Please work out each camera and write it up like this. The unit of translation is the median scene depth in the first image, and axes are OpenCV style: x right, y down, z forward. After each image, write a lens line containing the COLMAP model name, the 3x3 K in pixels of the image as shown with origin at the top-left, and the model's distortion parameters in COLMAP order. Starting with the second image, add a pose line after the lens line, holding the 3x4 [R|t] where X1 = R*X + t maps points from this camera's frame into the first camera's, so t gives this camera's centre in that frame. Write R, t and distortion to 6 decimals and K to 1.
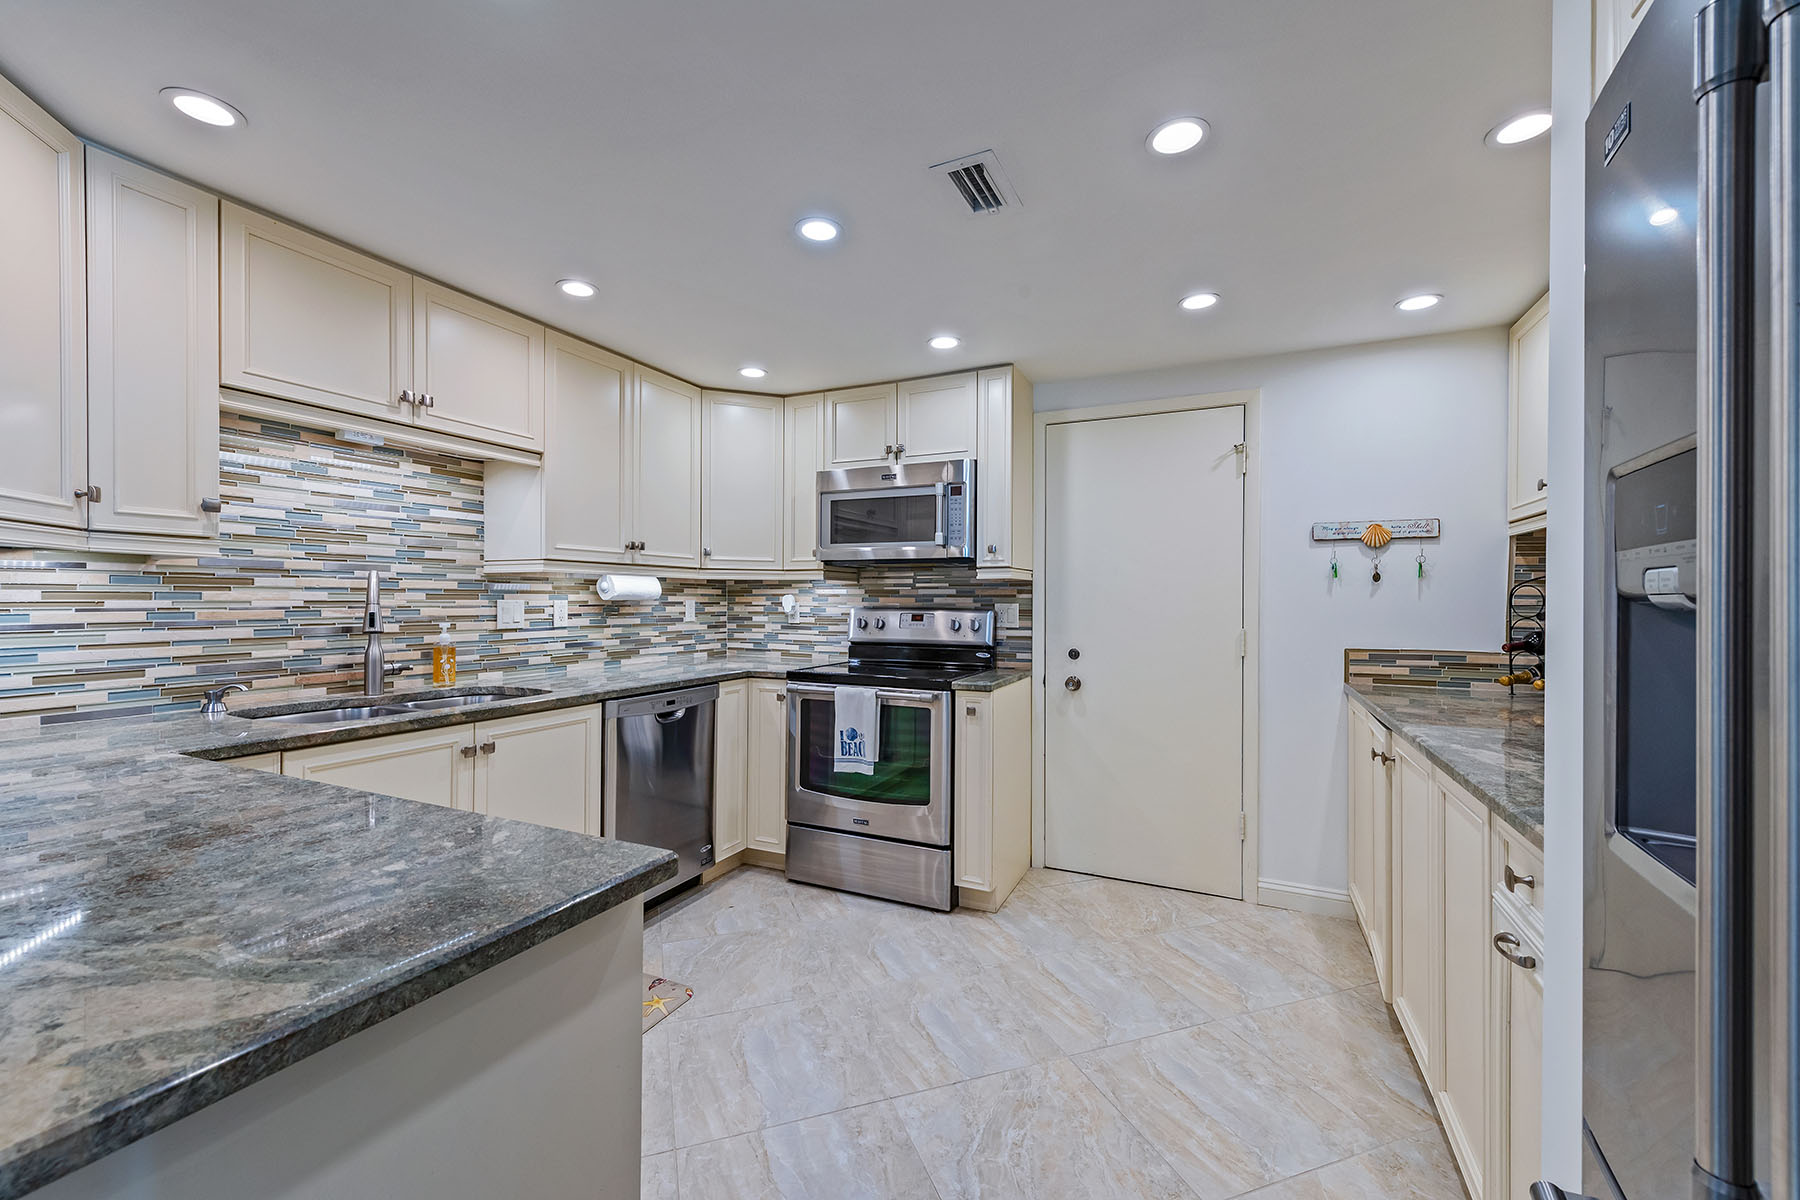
lens RADIAL K [[719.9, 0, 890.2], [0, 719.9, 602.9], [0, 0, 1]] dist [0.010295, -0.001073]
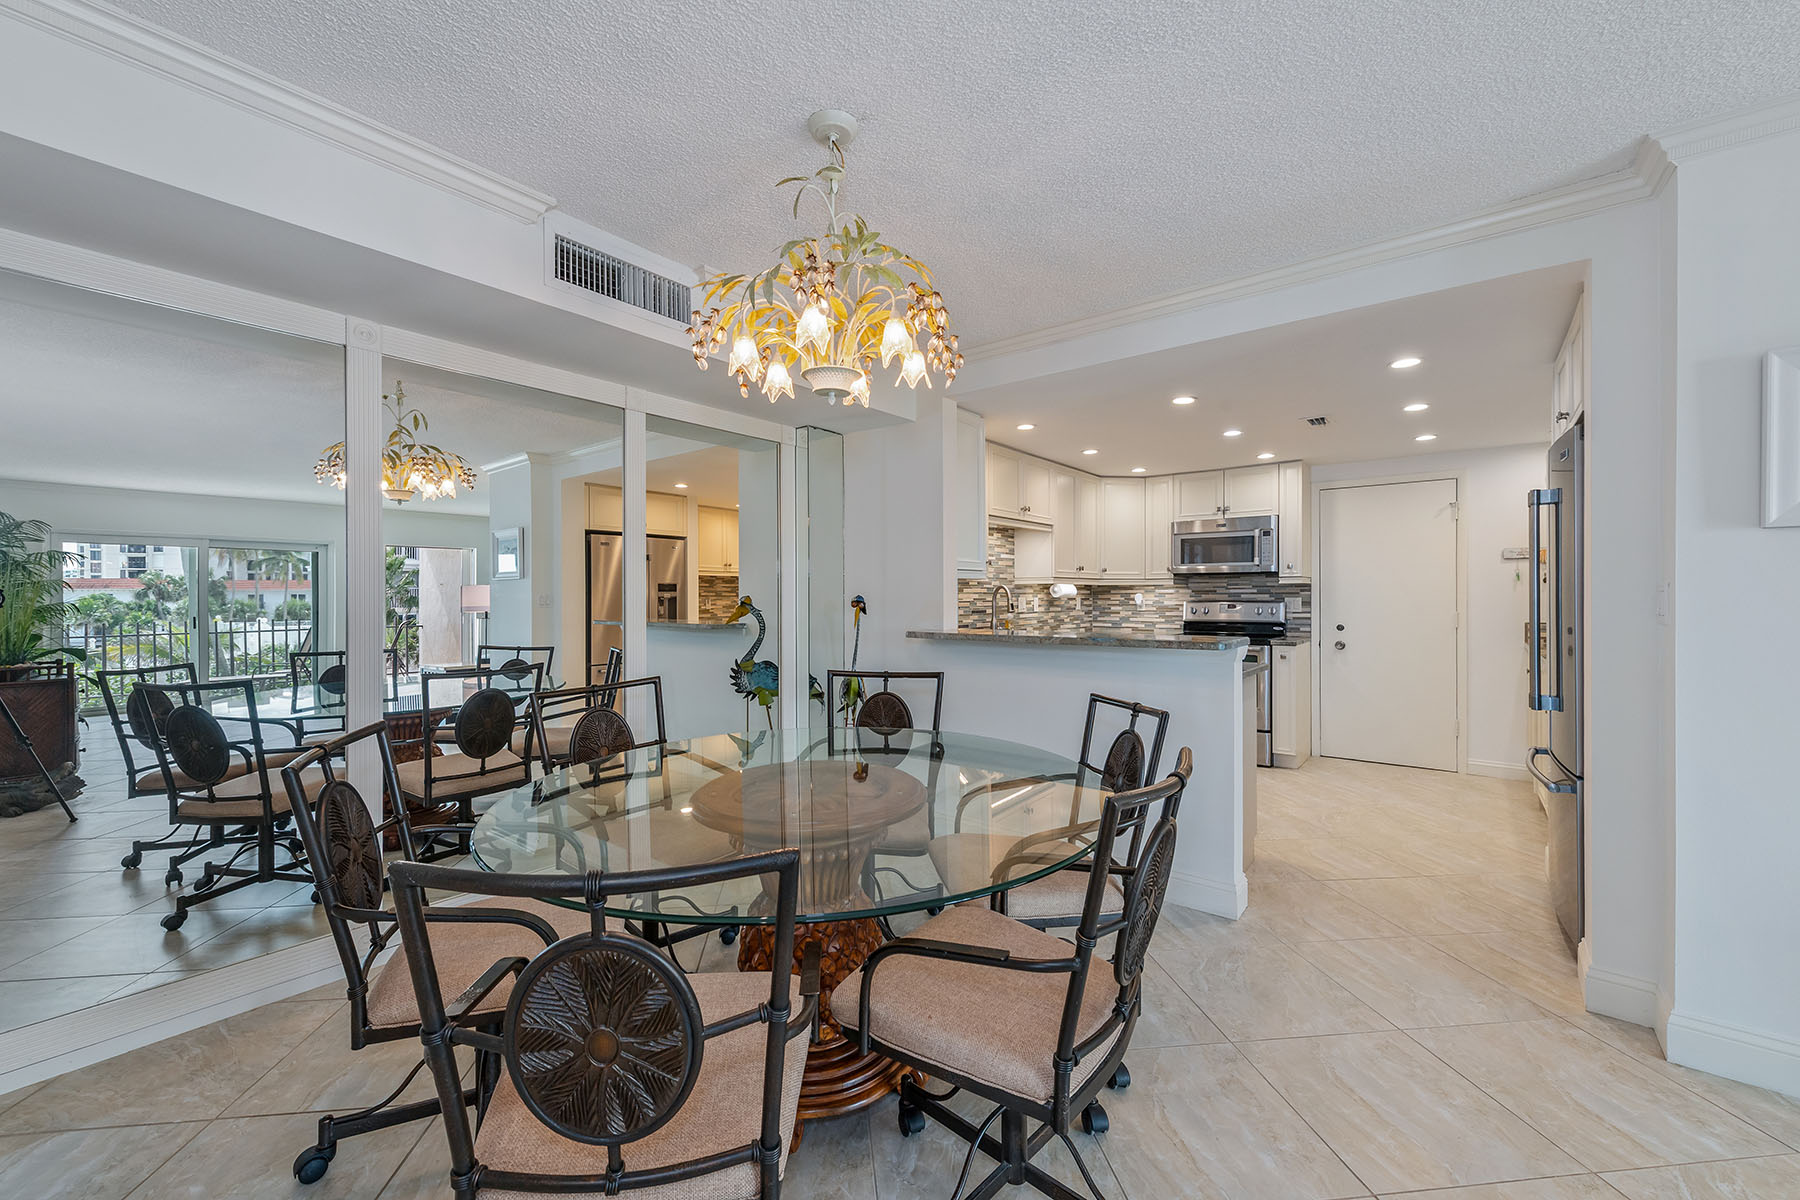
lens RADIAL K [[719.9, 0, 886.9], [0, 719.9, 601.3], [0, 0, 1]] dist [0.010295, -0.001073]
pose [[0.972990, -0.006978, -0.230740, -0.421516], [0.007276, 0.999973, 0.000441, 0.002383], [0.230731, -0.002107, 0.973015, -0.966270]]
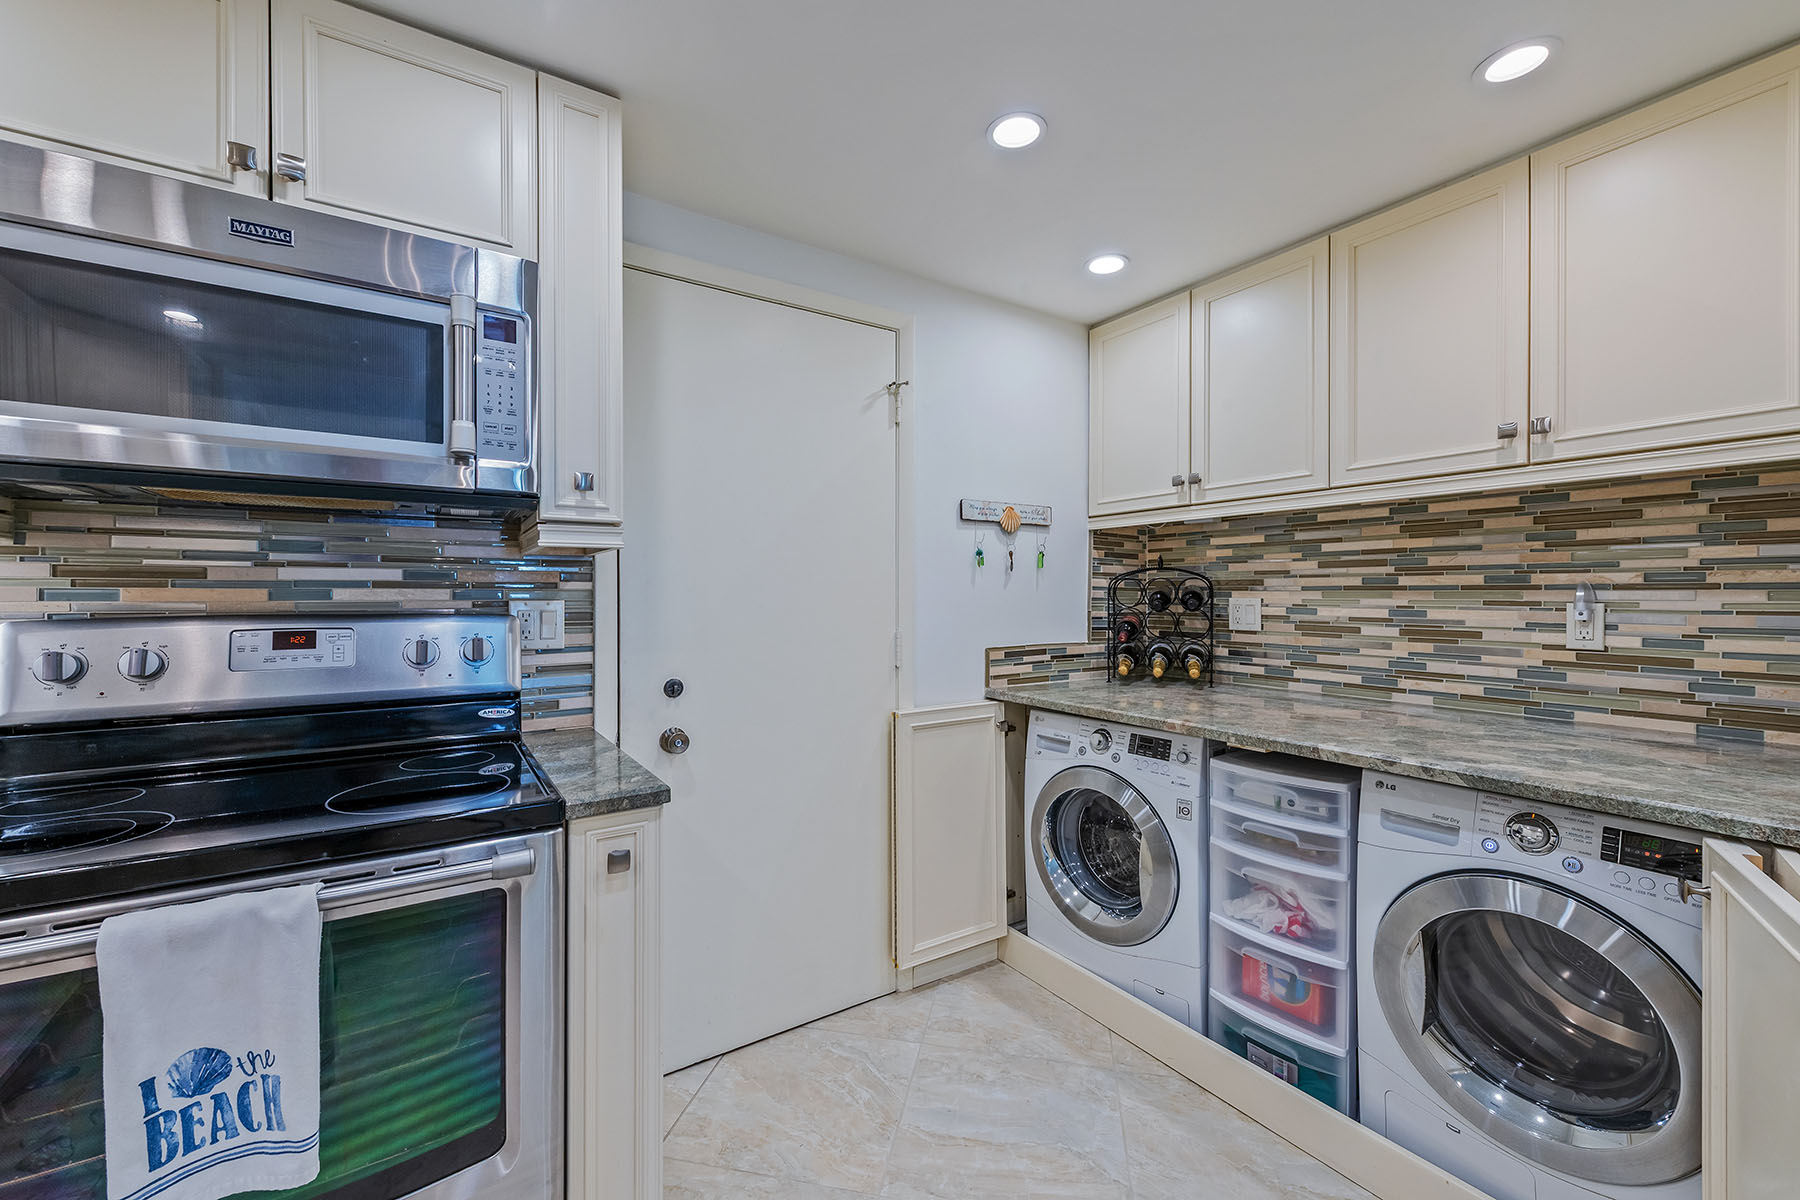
lens RADIAL K [[719.9, 0, 894.2], [0, 719.9, 596.7], [0, 0, 1]] dist [0.010295, -0.001073]
pose [[0.519217, -0.008053, 0.854605, -0.153718], [0.007560, 0.999960, 0.004830, -0.002657], [-0.854609, 0.003953, 0.519257, 0.618230]]
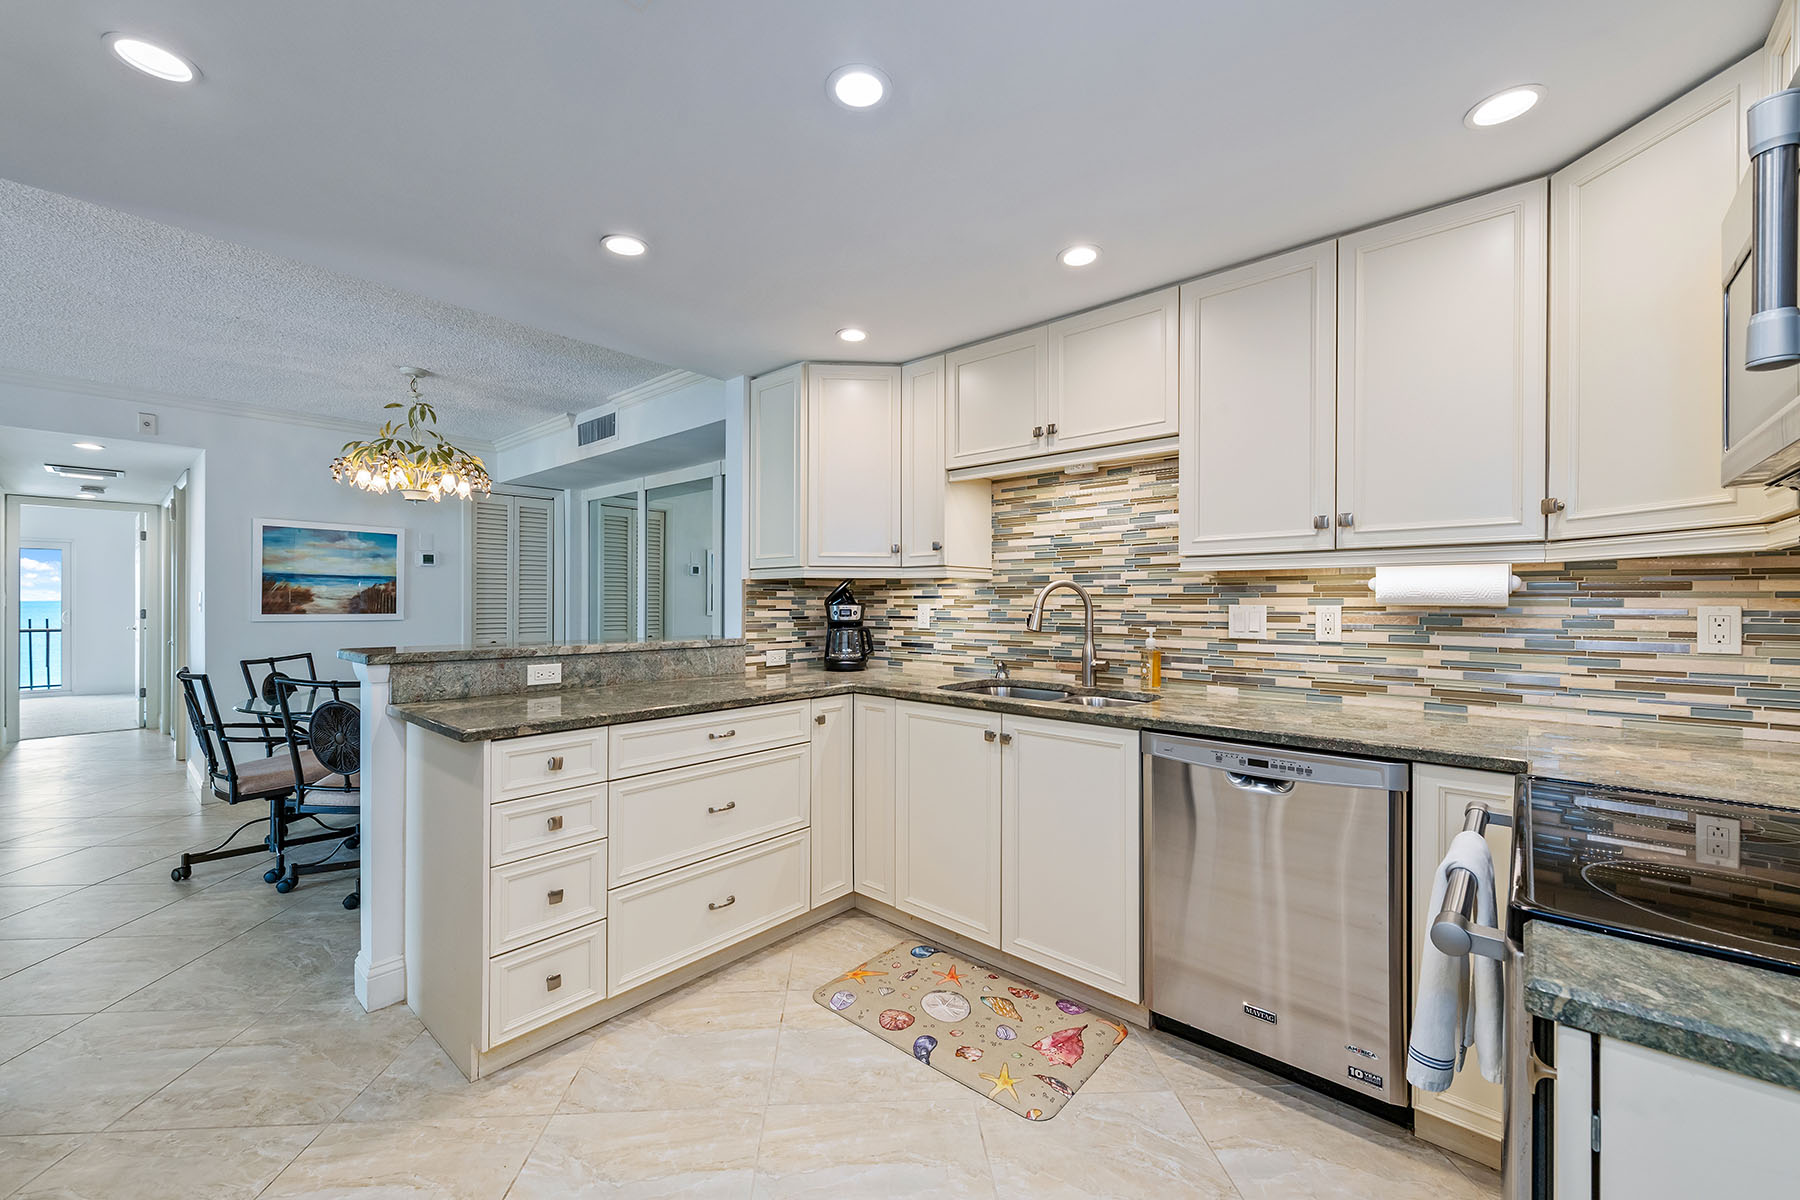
lens RADIAL K [[719.9, 0, 901.7], [0, 719.9, 600.1], [0, 0, 1]] dist [0.010295, -0.001073]
pose [[-0.277915, -0.007577, -0.960576, 0.389545], [-0.007278, 0.999957, -0.005782, -0.001850], [0.960578, 0.005384, -0.277958, 0.828463]]
